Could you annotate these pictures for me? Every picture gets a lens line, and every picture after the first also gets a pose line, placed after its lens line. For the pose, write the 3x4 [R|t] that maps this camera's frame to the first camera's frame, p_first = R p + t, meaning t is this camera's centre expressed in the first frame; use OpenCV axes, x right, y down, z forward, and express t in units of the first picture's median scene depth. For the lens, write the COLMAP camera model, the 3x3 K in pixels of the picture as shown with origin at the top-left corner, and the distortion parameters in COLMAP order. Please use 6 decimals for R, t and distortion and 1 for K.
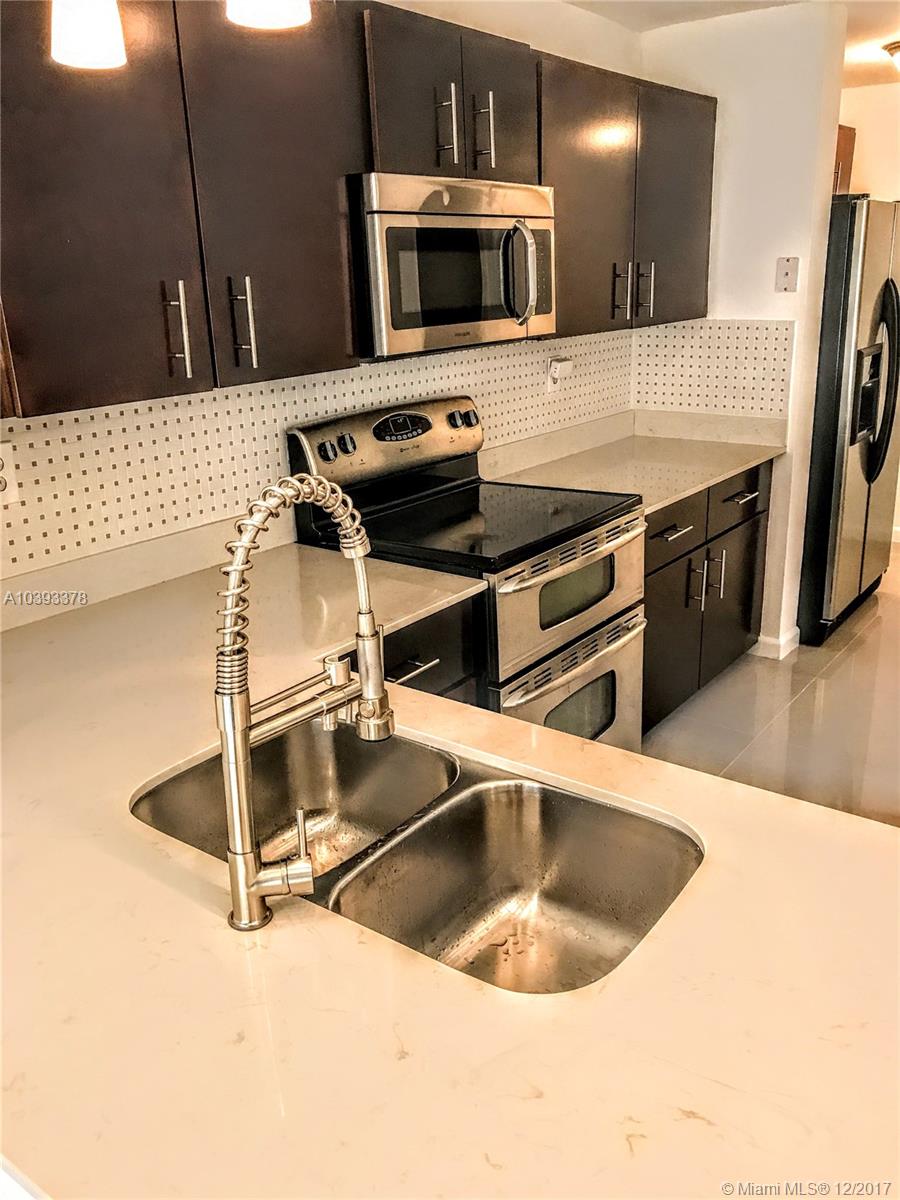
lens RADIAL K [[996.7, 0, 450.0], [0, 996.7, 600.0], [0, 0, 1]] dist [0.103997, -0.289183]
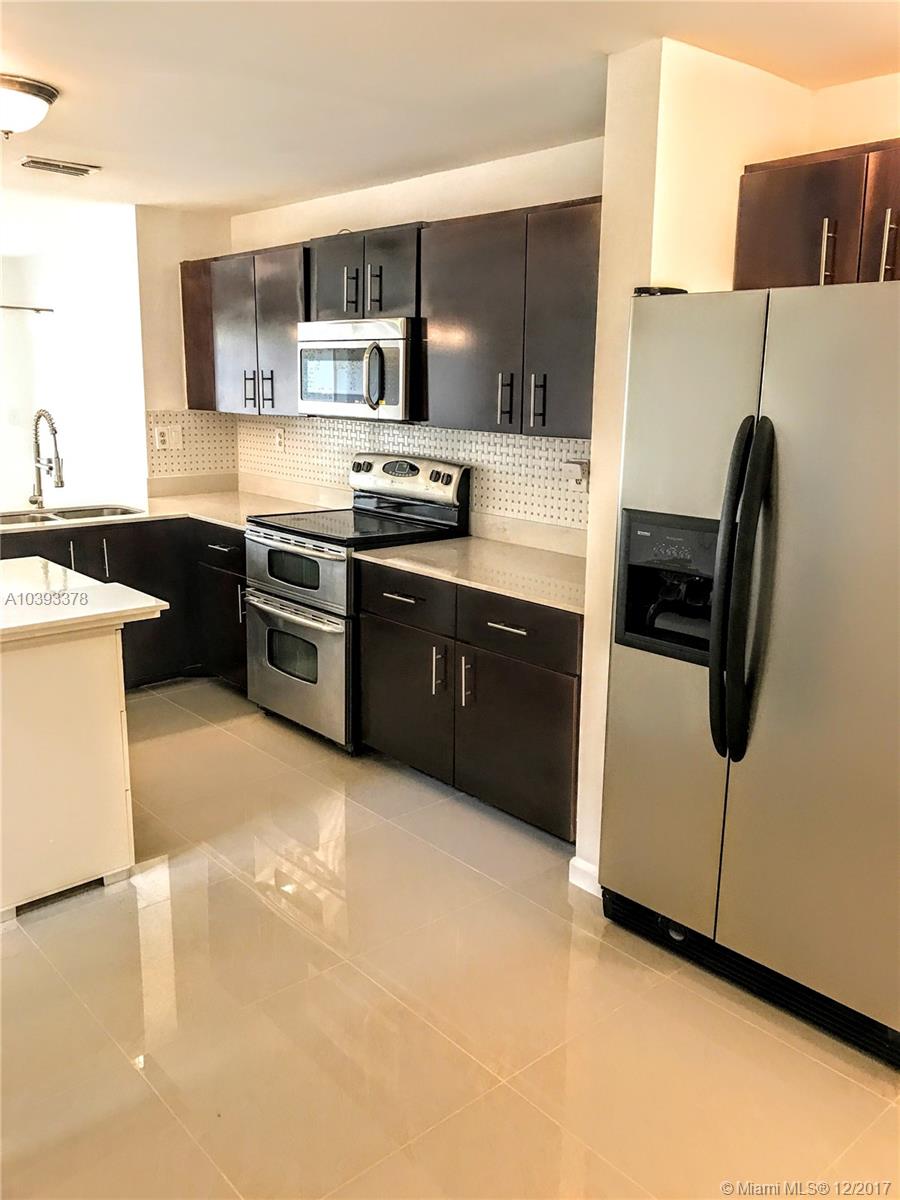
lens RADIAL K [[996.7, 0, 450.0], [0, 996.7, 600.0], [0, 0, 1]] dist [0.103997, -0.289183]
pose [[-0.198771, 0.244637, -0.949022, 1.553519], [-0.313812, 0.901474, 0.298107, -0.502929], [0.928446, 0.357069, -0.102417, 1.369978]]
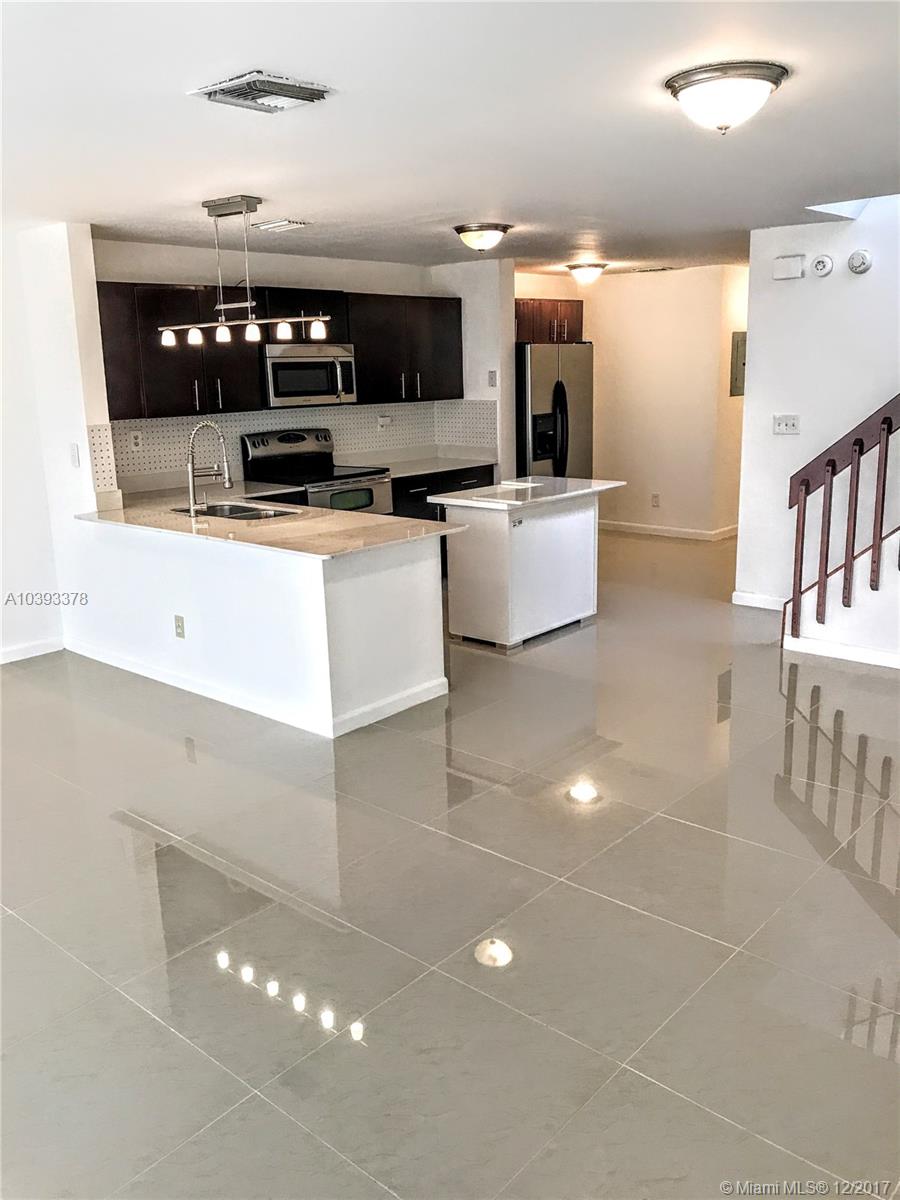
lens RADIAL K [[996.7, 0, 450.0], [0, 996.7, 600.0], [0, 0, 1]] dist [0.103997, -0.289183]
pose [[0.997202, 0.021294, -0.071659, 0.545003], [-0.027571, 0.995758, -0.087788, 0.444242], [0.069486, 0.089518, 0.993558, -1.433925]]
